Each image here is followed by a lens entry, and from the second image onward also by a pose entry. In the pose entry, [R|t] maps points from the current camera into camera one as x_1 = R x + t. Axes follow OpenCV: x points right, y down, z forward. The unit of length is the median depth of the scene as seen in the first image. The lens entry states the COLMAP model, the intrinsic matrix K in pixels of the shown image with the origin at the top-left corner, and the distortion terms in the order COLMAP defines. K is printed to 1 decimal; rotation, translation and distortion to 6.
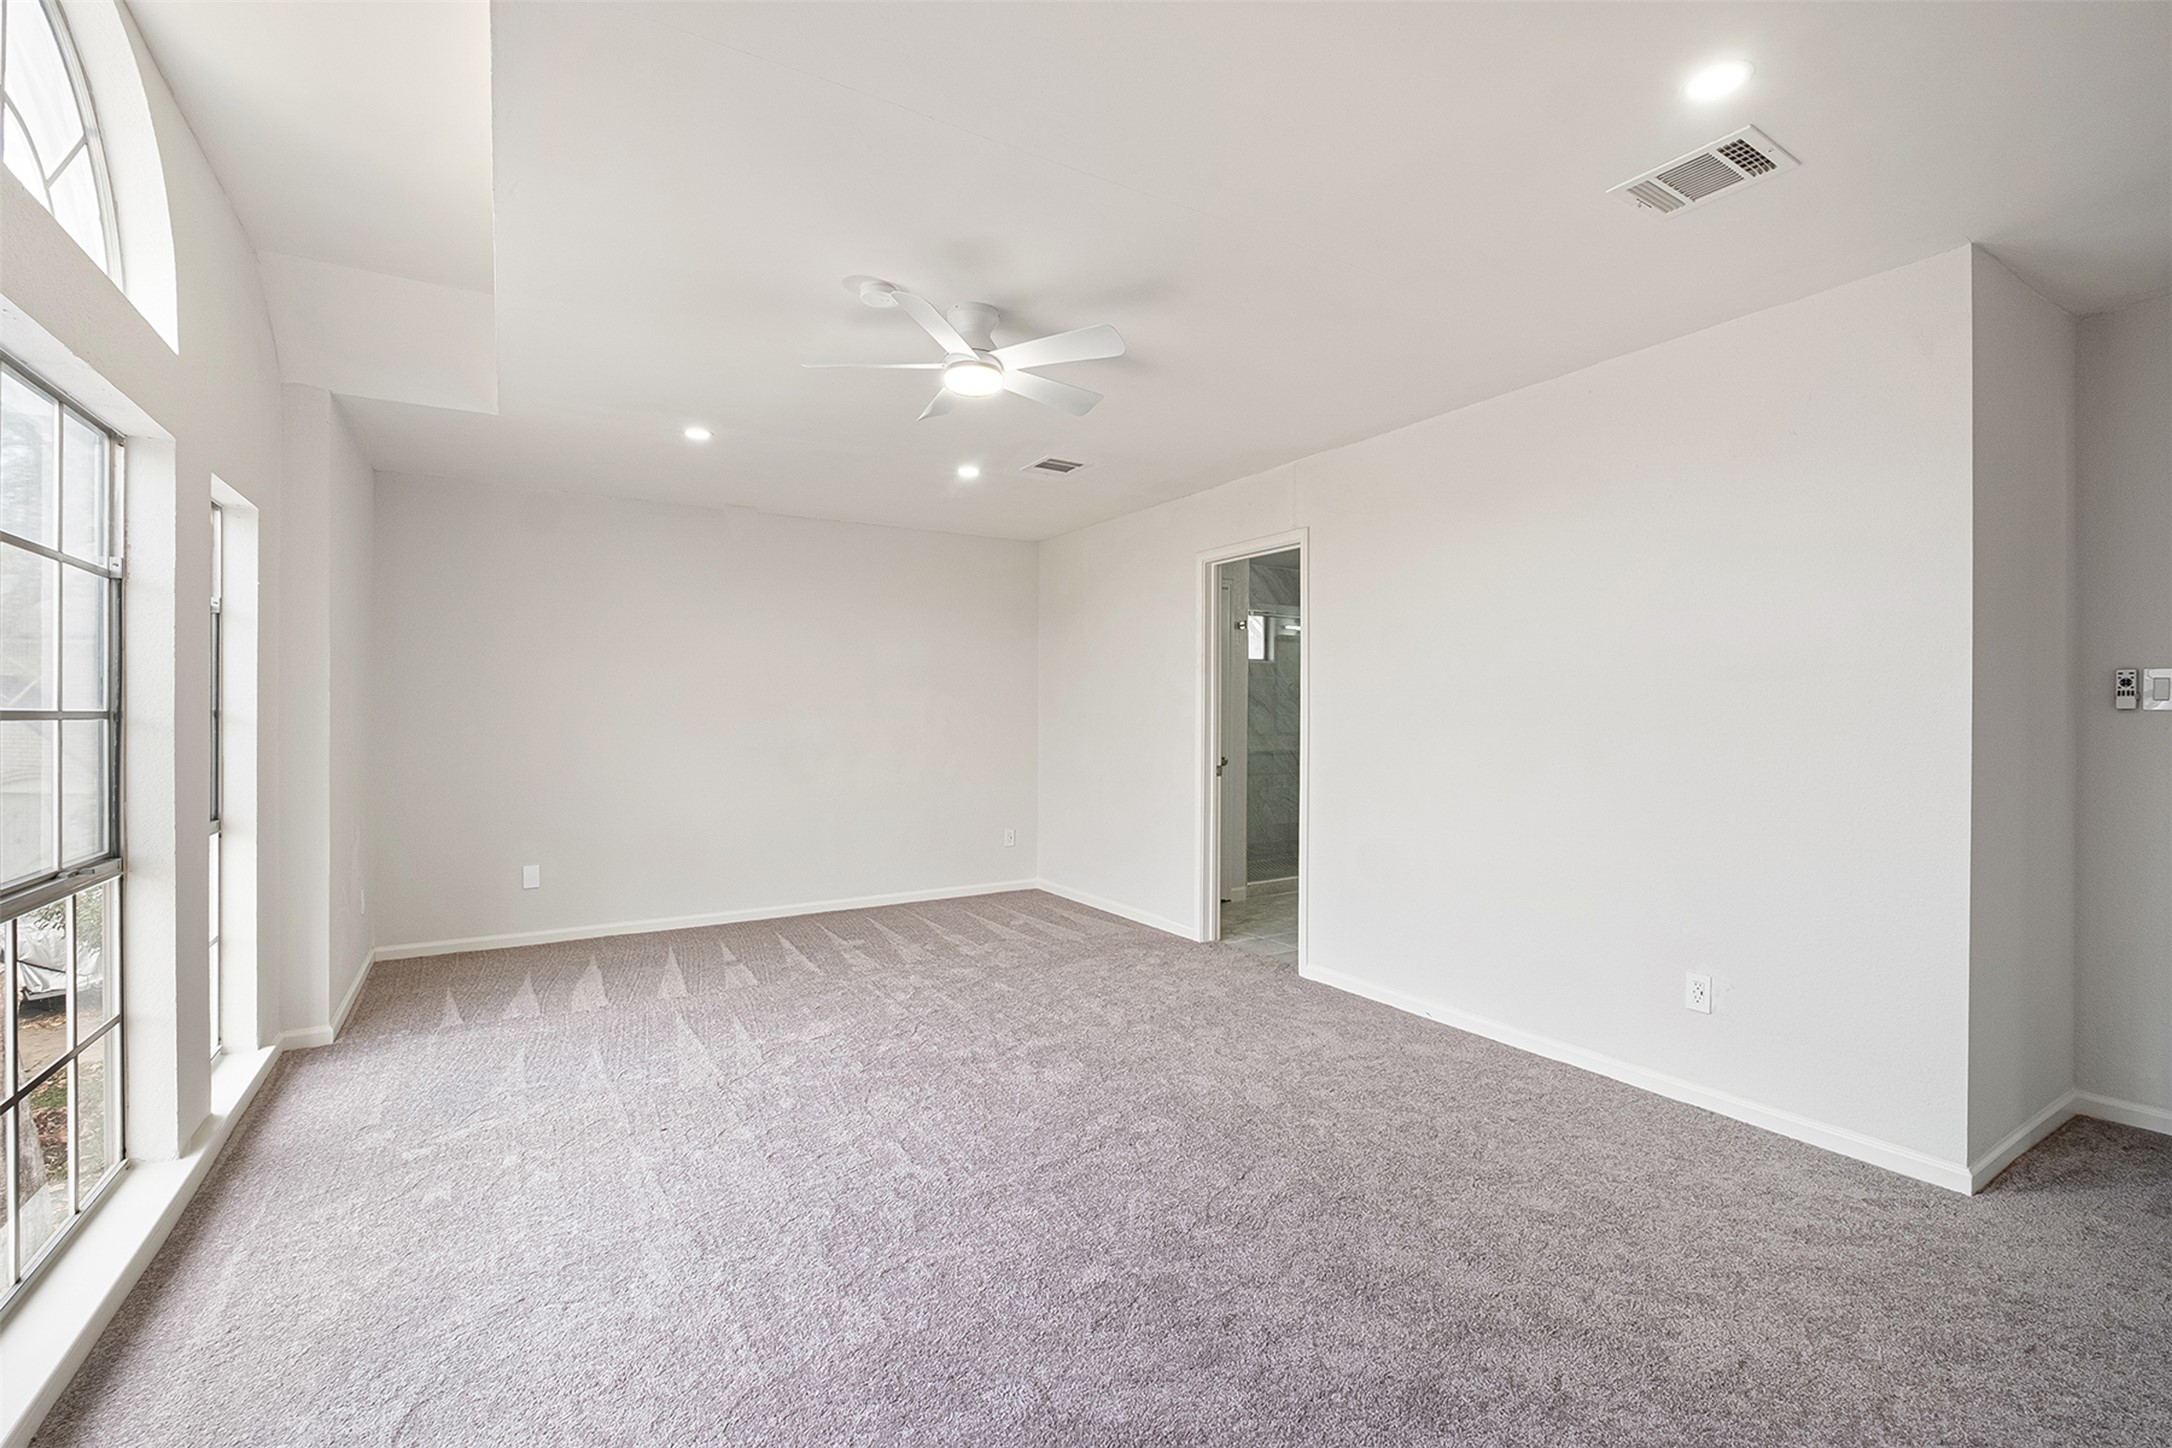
lens RADIAL K [[943.0, 0, 1090.4], [0, 943.0, 711.4], [0, 0, 1]] dist [0.005032, -0.007122]
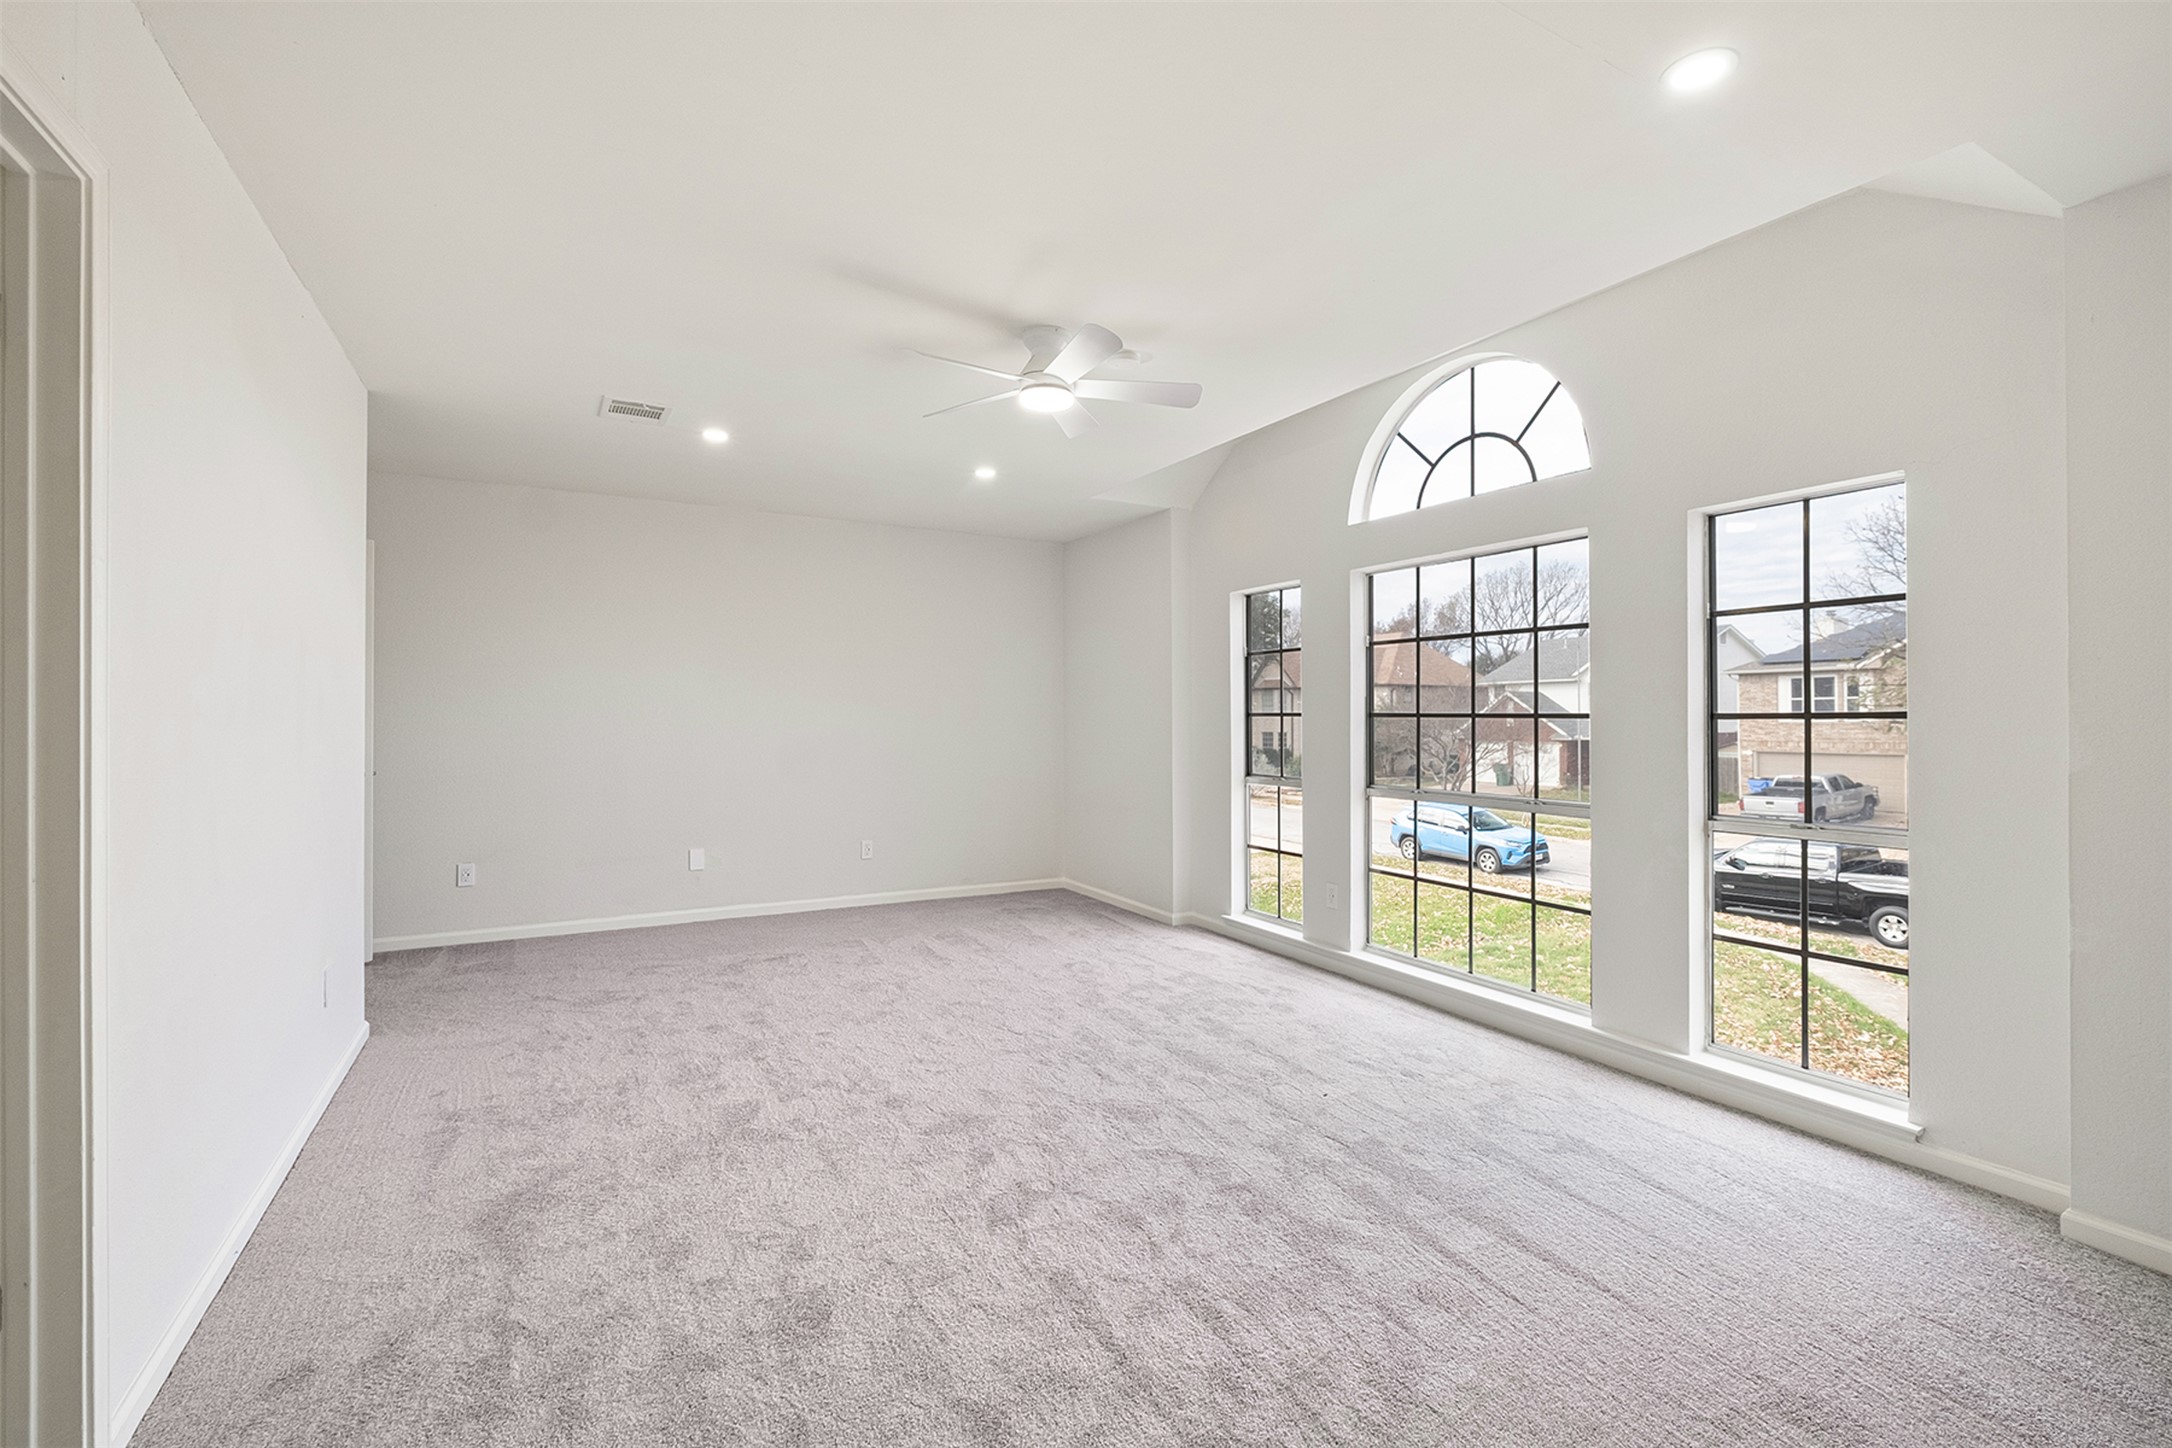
lens RADIAL K [[943.0, 0, 1090.4], [0, 943.0, 711.4], [0, 0, 1]] dist [0.005032, -0.007122]
pose [[-0.999346, -0.004597, 0.035858, -0.181351], [-0.004690, 0.999986, -0.002524, 0.001566], [-0.035846, -0.002691, -0.999354, 1.800223]]
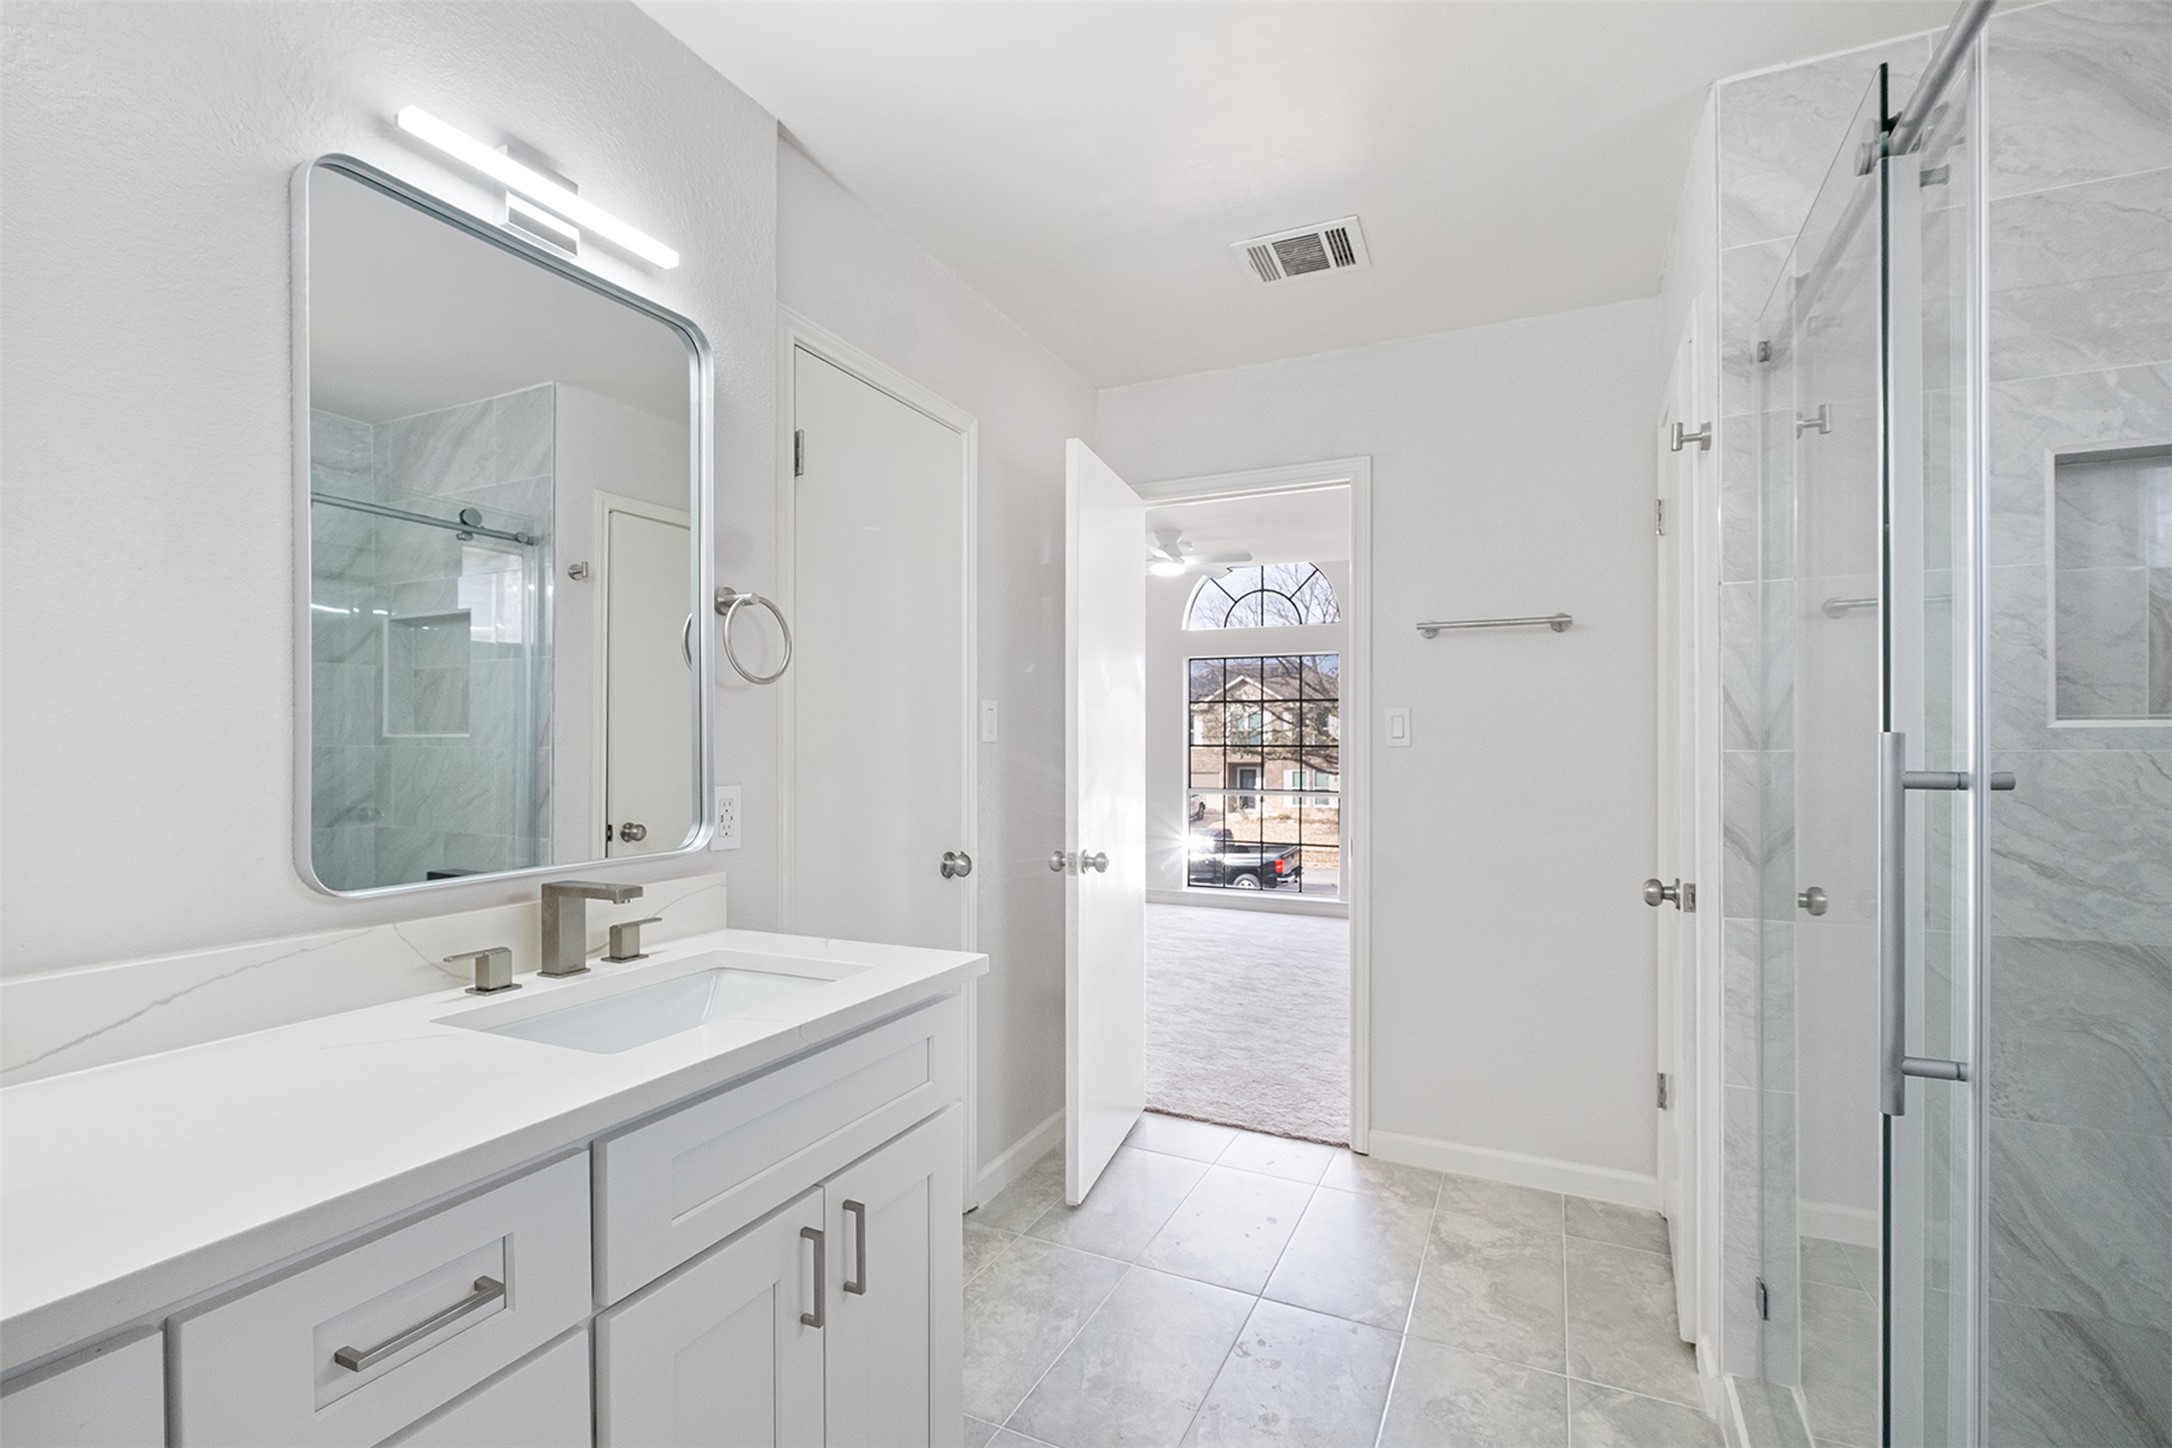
lens RADIAL K [[974.5, 0, 1086.0], [0, 974.5, 724.0], [0, 0, 1]] dist [0.001004, -0.008330]
pose [[-0.838565, -0.013337, -0.544639, 0.960475], [-0.005172, 0.999850, -0.016520, -0.009660], [0.544777, -0.011036, -0.838508, 2.243250]]
